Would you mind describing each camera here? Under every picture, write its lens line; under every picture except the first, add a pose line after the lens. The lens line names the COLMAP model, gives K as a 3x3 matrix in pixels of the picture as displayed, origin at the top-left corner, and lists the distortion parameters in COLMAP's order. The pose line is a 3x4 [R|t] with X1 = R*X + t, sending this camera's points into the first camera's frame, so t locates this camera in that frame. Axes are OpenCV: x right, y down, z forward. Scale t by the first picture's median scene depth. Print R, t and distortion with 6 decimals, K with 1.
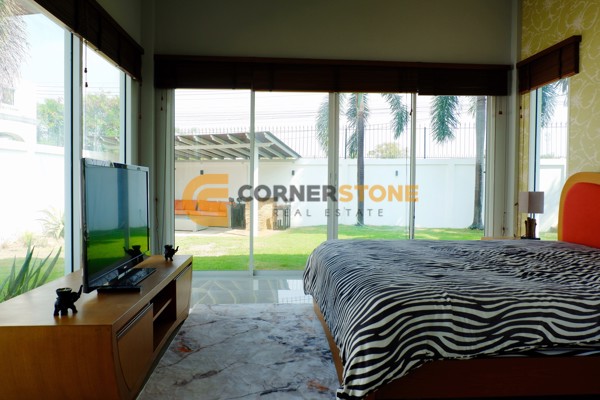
lens RADIAL K [[428.6, 0, 297.1], [0, 428.6, 198.8], [0, 0, 1]] dist [-0.011017, 0.001292]
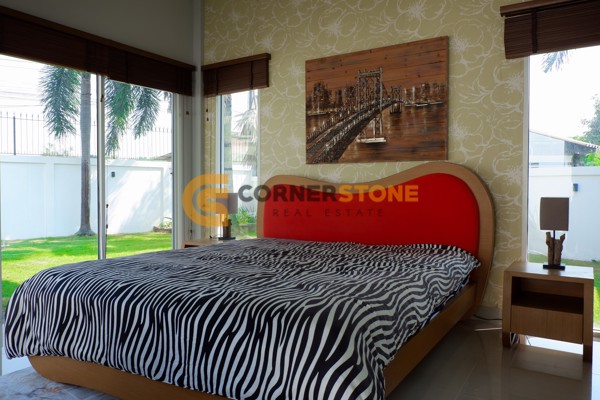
lens RADIAL K [[447.0, 0, 300.0], [0, 447.0, 195.9], [0, 0, 1]] dist [-0.004964, 0.002847]
pose [[0.593265, -0.023827, 0.804654, -0.217862], [0.032750, 0.999449, 0.005449, -0.009435], [-0.804340, 0.023120, 0.593719, 0.208419]]
